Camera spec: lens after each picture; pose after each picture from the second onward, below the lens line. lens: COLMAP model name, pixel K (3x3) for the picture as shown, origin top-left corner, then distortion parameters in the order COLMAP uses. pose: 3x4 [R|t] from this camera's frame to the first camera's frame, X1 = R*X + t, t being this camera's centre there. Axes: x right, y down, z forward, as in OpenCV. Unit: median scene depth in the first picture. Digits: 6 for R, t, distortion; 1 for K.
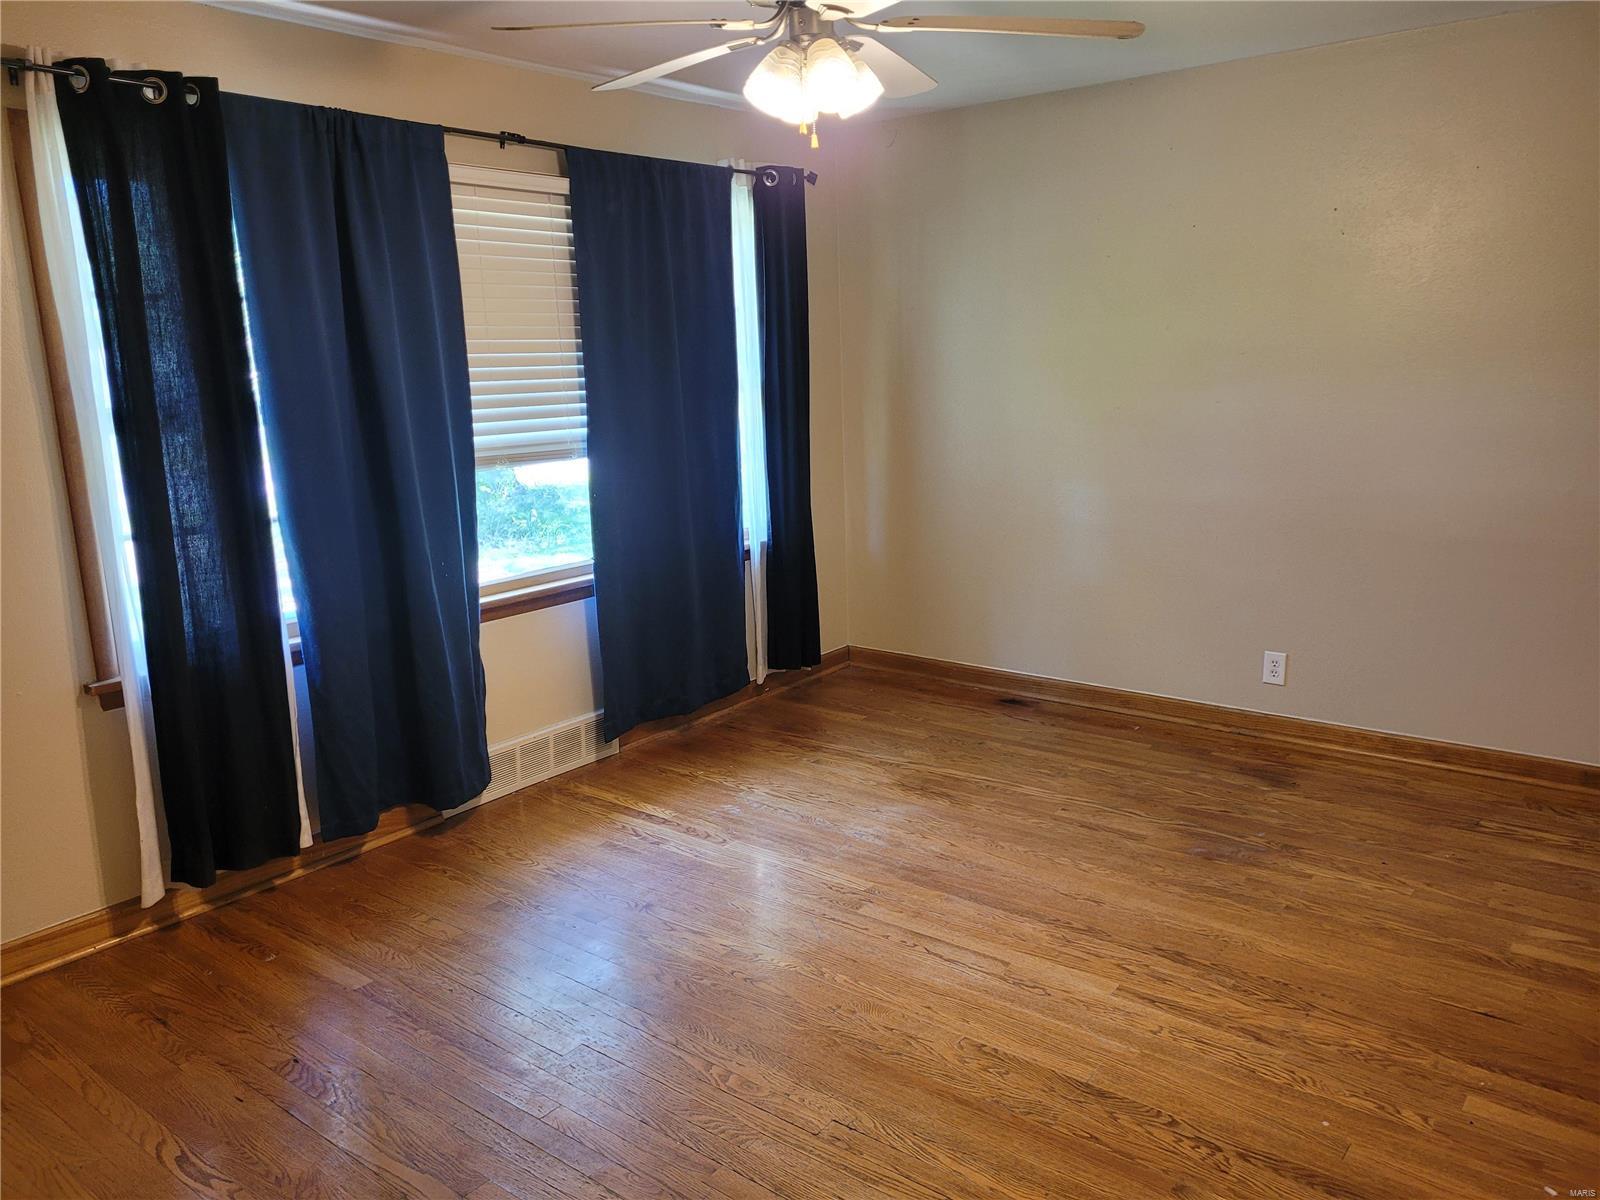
lens RADIAL K [[1207.8, 0, 809.3], [0, 1207.8, 594.9], [0, 0, 1]] dist [0.055507, -0.049852]
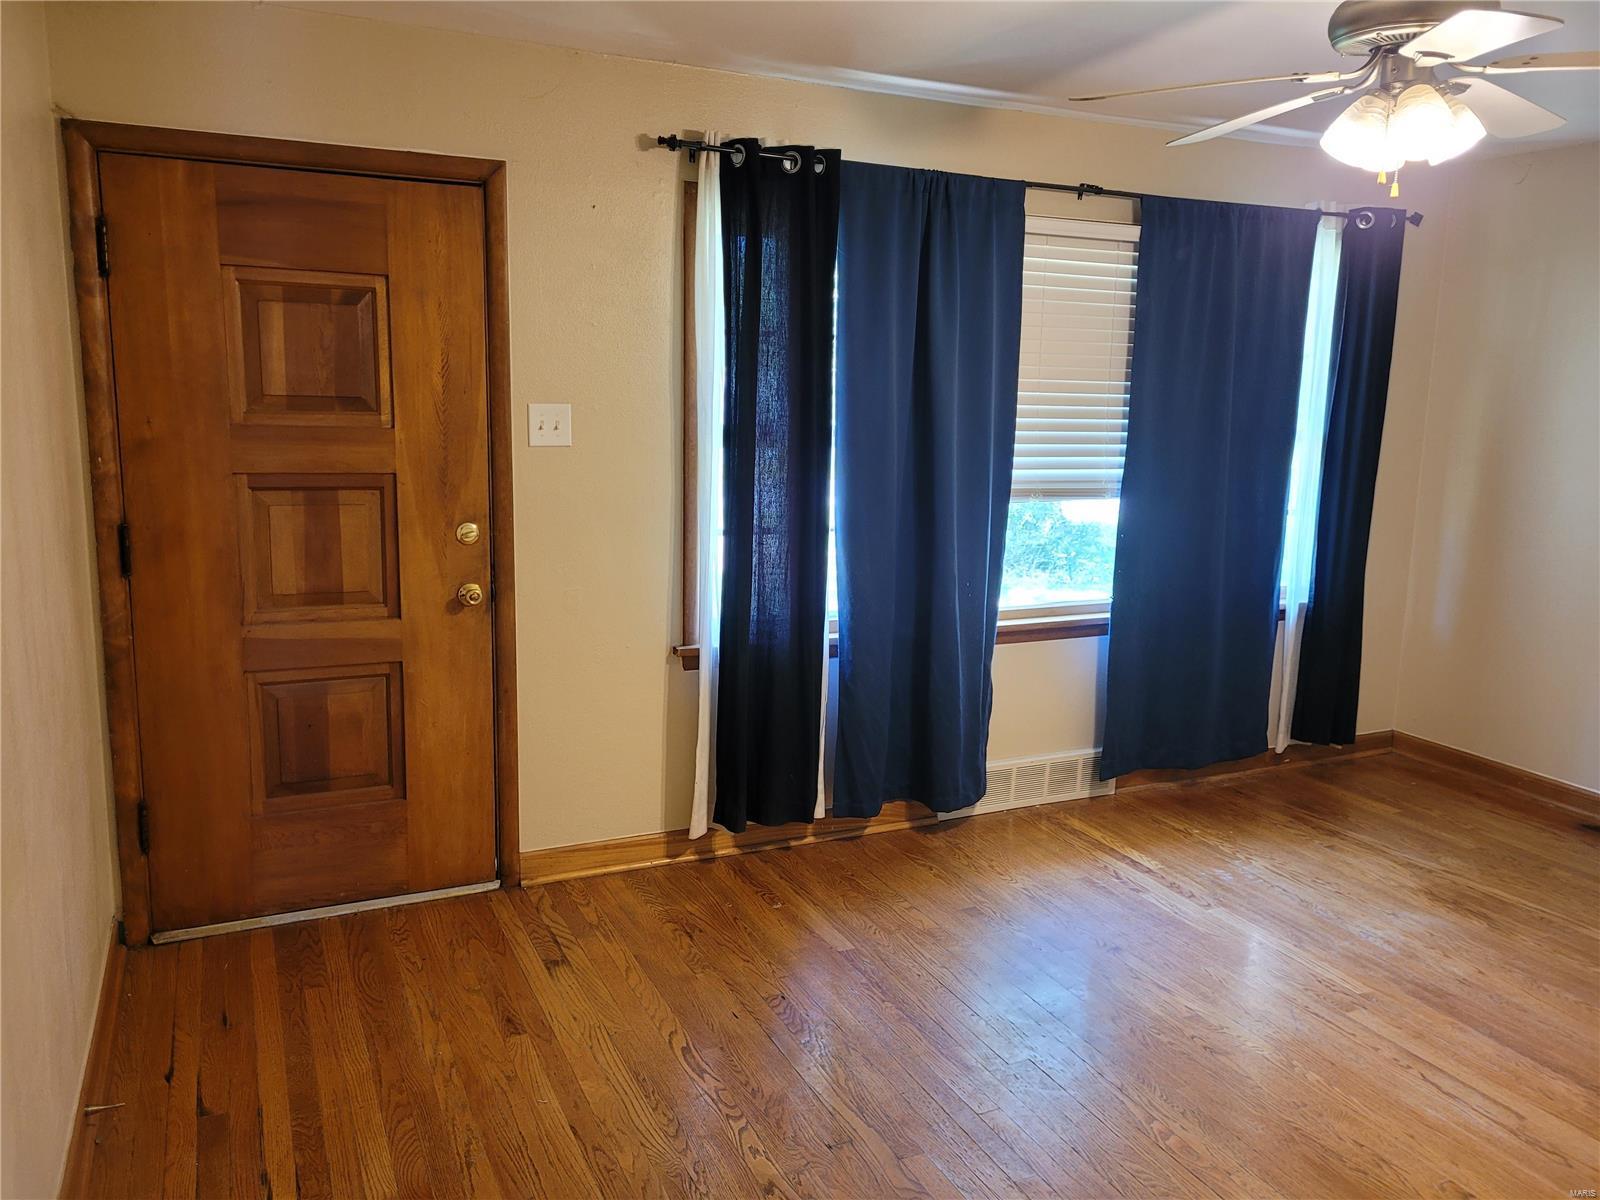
lens RADIAL K [[1207.8, 0, 783.1], [0, 1207.8, 592.9], [0, 0, 1]] dist [0.055507, -0.049852]
pose [[0.888620, 0.124695, -0.441368, 0.028146], [-0.137893, 0.990445, 0.002196, 0.002201], [0.437424, 0.058911, 0.897324, -0.034987]]
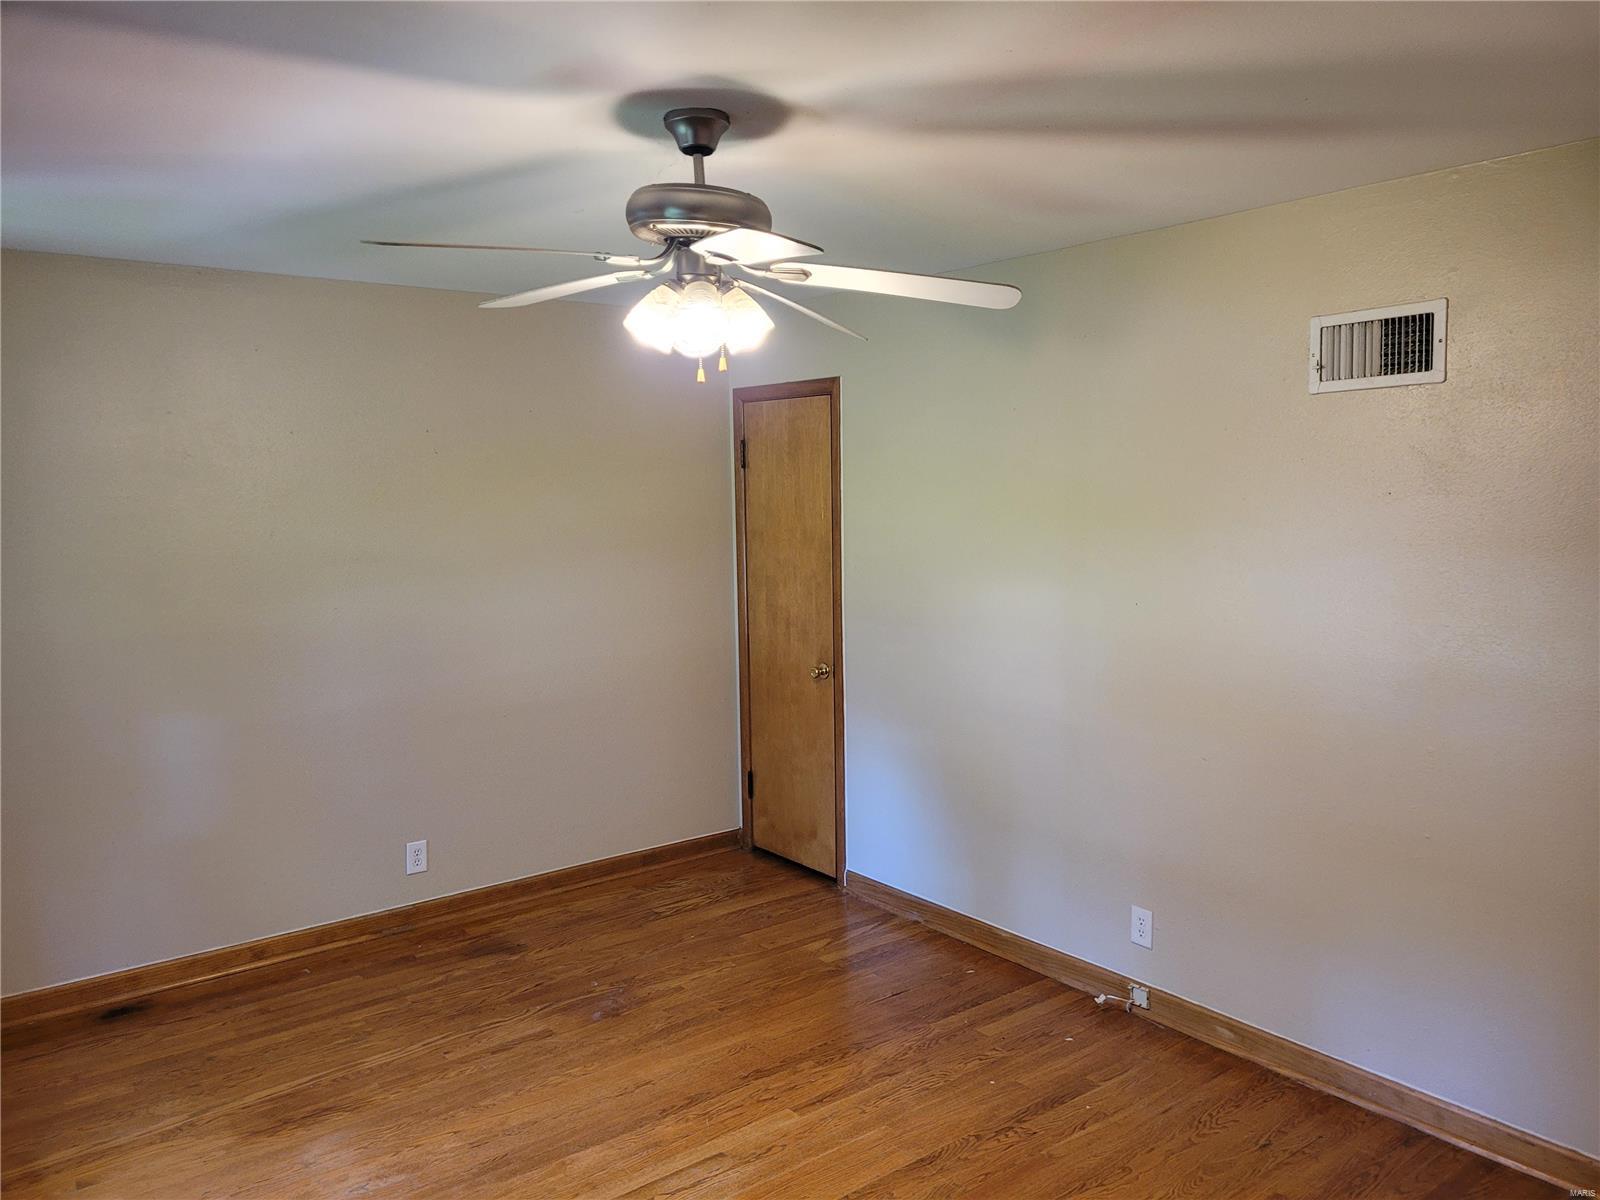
lens RADIAL K [[1207.8, 0, 803.9], [0, 1207.8, 586.9], [0, 0, 1]] dist [0.055507, -0.049852]
pose [[0.238292, -0.060164, 0.969328, -0.681394], [0.202923, 0.979134, 0.010887, -0.140776], [-0.949758, 0.194104, 0.245528, 0.504980]]
